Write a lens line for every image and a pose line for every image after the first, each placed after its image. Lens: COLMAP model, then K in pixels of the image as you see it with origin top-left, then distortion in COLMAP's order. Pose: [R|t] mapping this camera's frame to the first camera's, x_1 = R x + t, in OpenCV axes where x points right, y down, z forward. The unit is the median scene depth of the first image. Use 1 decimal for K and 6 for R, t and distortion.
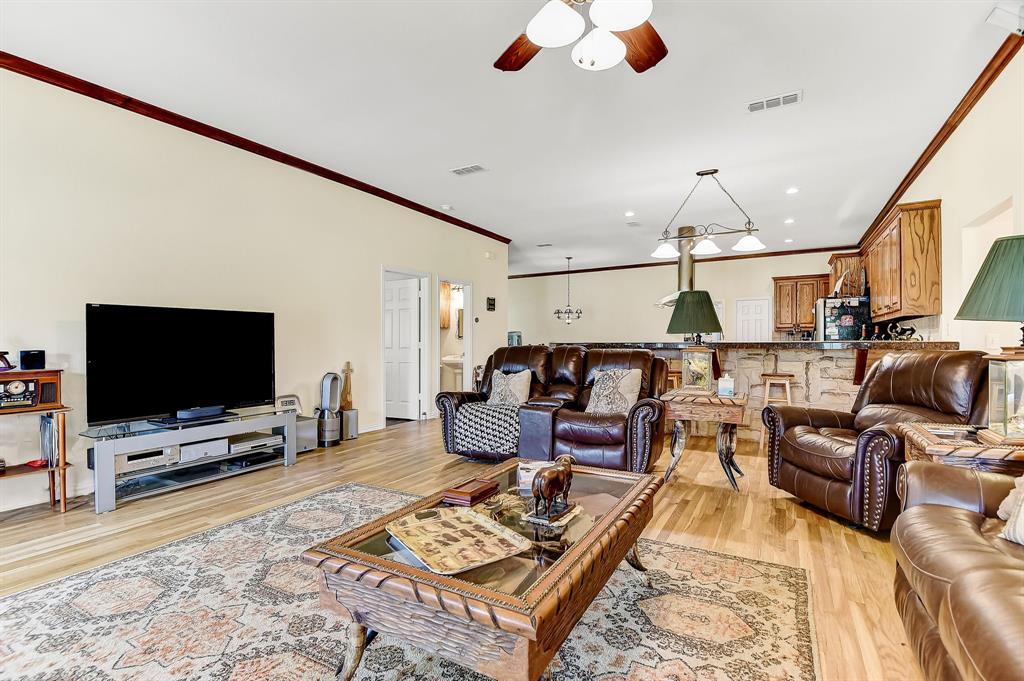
lens RADIAL K [[474.7, 0, 510.7], [0, 474.7, 346.6], [0, 0, 1]] dist [-0.009766, -0.008655]
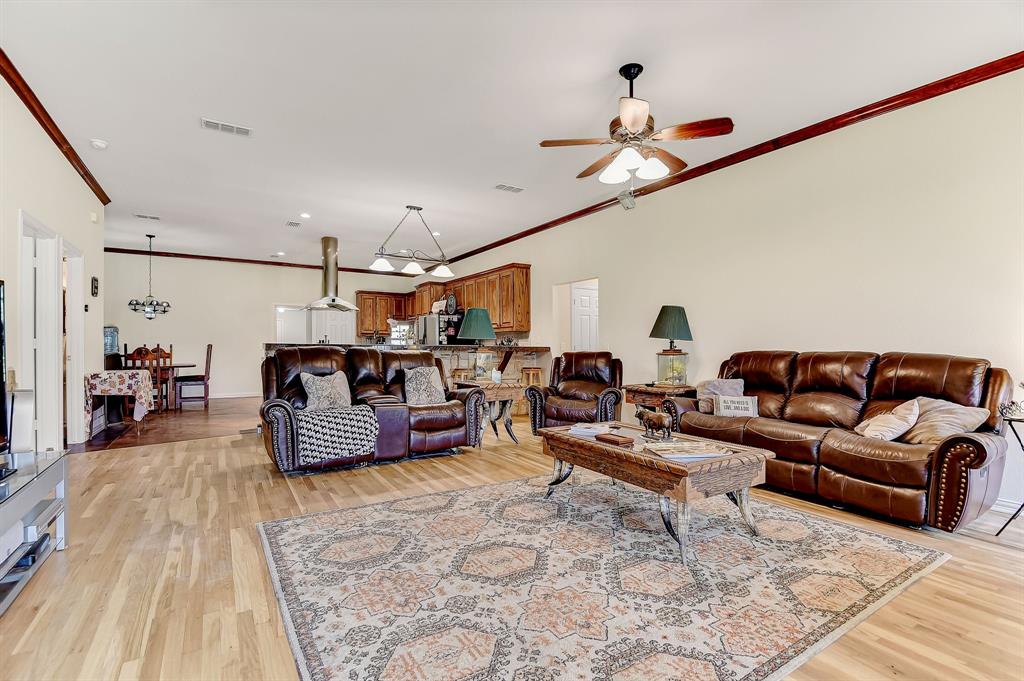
lens RADIAL K [[474.7, 0, 510.7], [0, 474.7, 346.6], [0, 0, 1]] dist [-0.009766, -0.008655]
pose [[0.475568, 0.010665, 0.879614, -0.812670], [-0.005781, 0.999943, -0.008999, 0.006088], [-0.879660, -0.000805, 0.475602, 0.278567]]
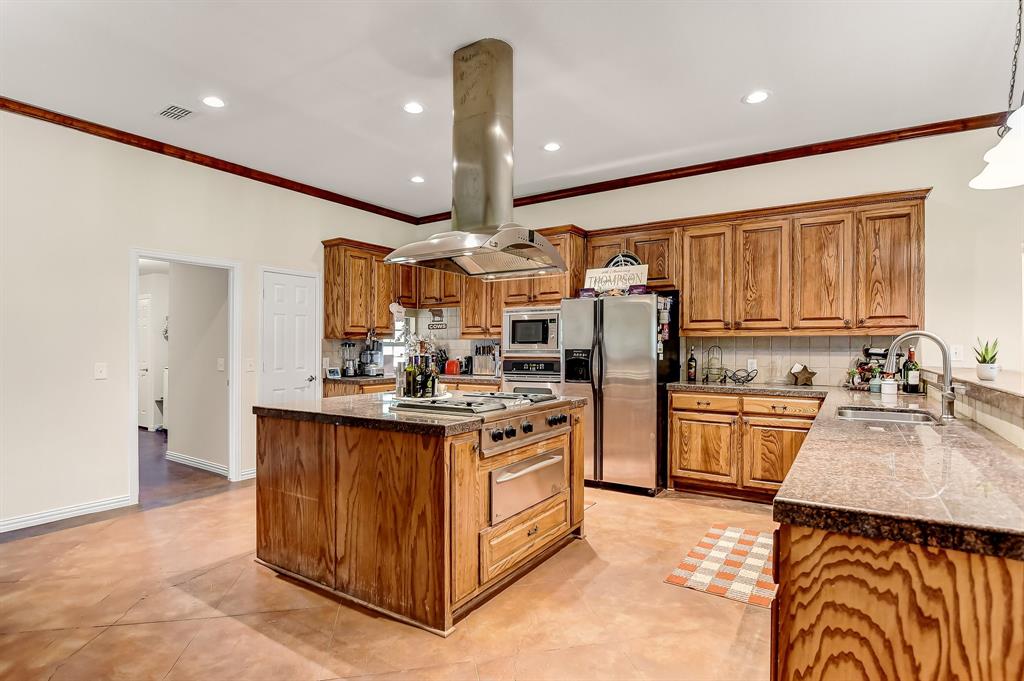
lens RADIAL K [[519.7, 0, 512.0], [0, 519.7, 340.5], [0, 0, 1]] dist [-0.023615, -0.001211]
pose [[0.058371, 0.018183, 0.998129, -0.034192], [0.002433, 0.999829, -0.018356, -0.053748], [-0.998292, 0.003500, 0.058316, 2.055266]]
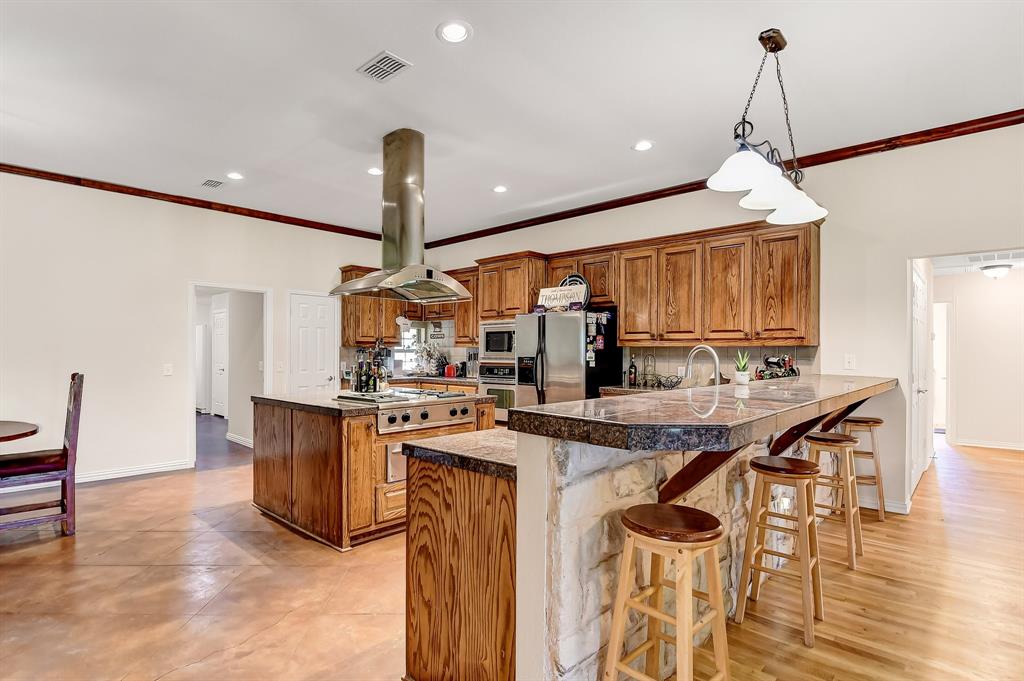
lens RADIAL K [[516.3, 0, 494.4], [0, 516.3, 349.5], [0, 0, 1]] dist [-0.019346, 0.000112]
pose [[0.242821, 0.010603, 0.970013, -0.237923], [-0.003098, 0.999944, -0.010154, -0.060858], [-0.970066, -0.000540, 0.242841, 1.688660]]
